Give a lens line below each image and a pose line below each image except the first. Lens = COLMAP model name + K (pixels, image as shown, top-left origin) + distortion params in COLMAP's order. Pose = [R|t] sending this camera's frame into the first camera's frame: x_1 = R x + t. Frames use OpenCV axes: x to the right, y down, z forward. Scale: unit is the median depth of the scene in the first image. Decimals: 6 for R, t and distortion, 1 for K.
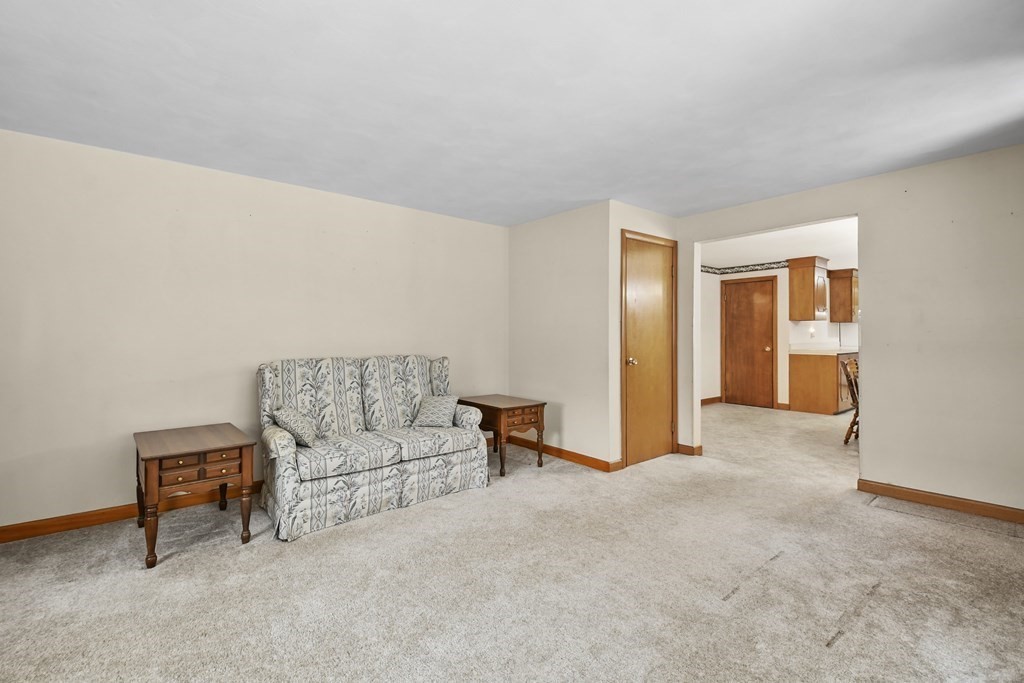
lens RADIAL K [[455.6, 0, 507.8], [0, 455.6, 332.9], [0, 0, 1]] dist [-0.012297, -0.002748]
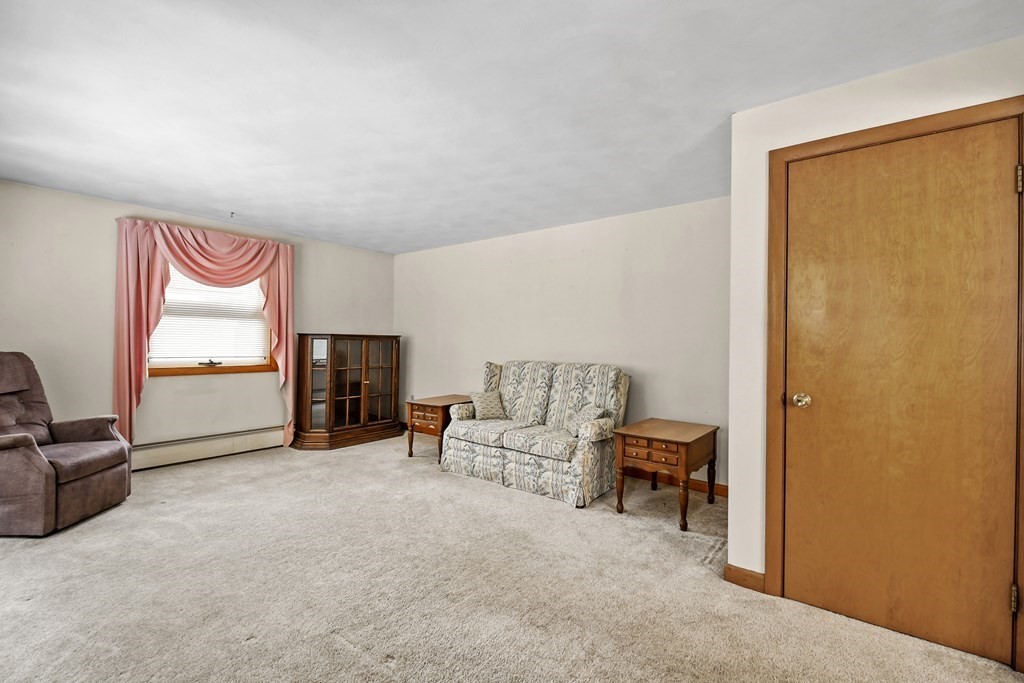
lens RADIAL K [[455.6, 0, 511.0], [0, 455.6, 342.1], [0, 0, 1]] dist [-0.012297, -0.002748]
pose [[0.202617, 0.010250, -0.979204, 0.869189], [-0.014758, 0.999864, 0.007412, -0.006871], [0.979147, 0.012949, 0.202741, 0.699383]]
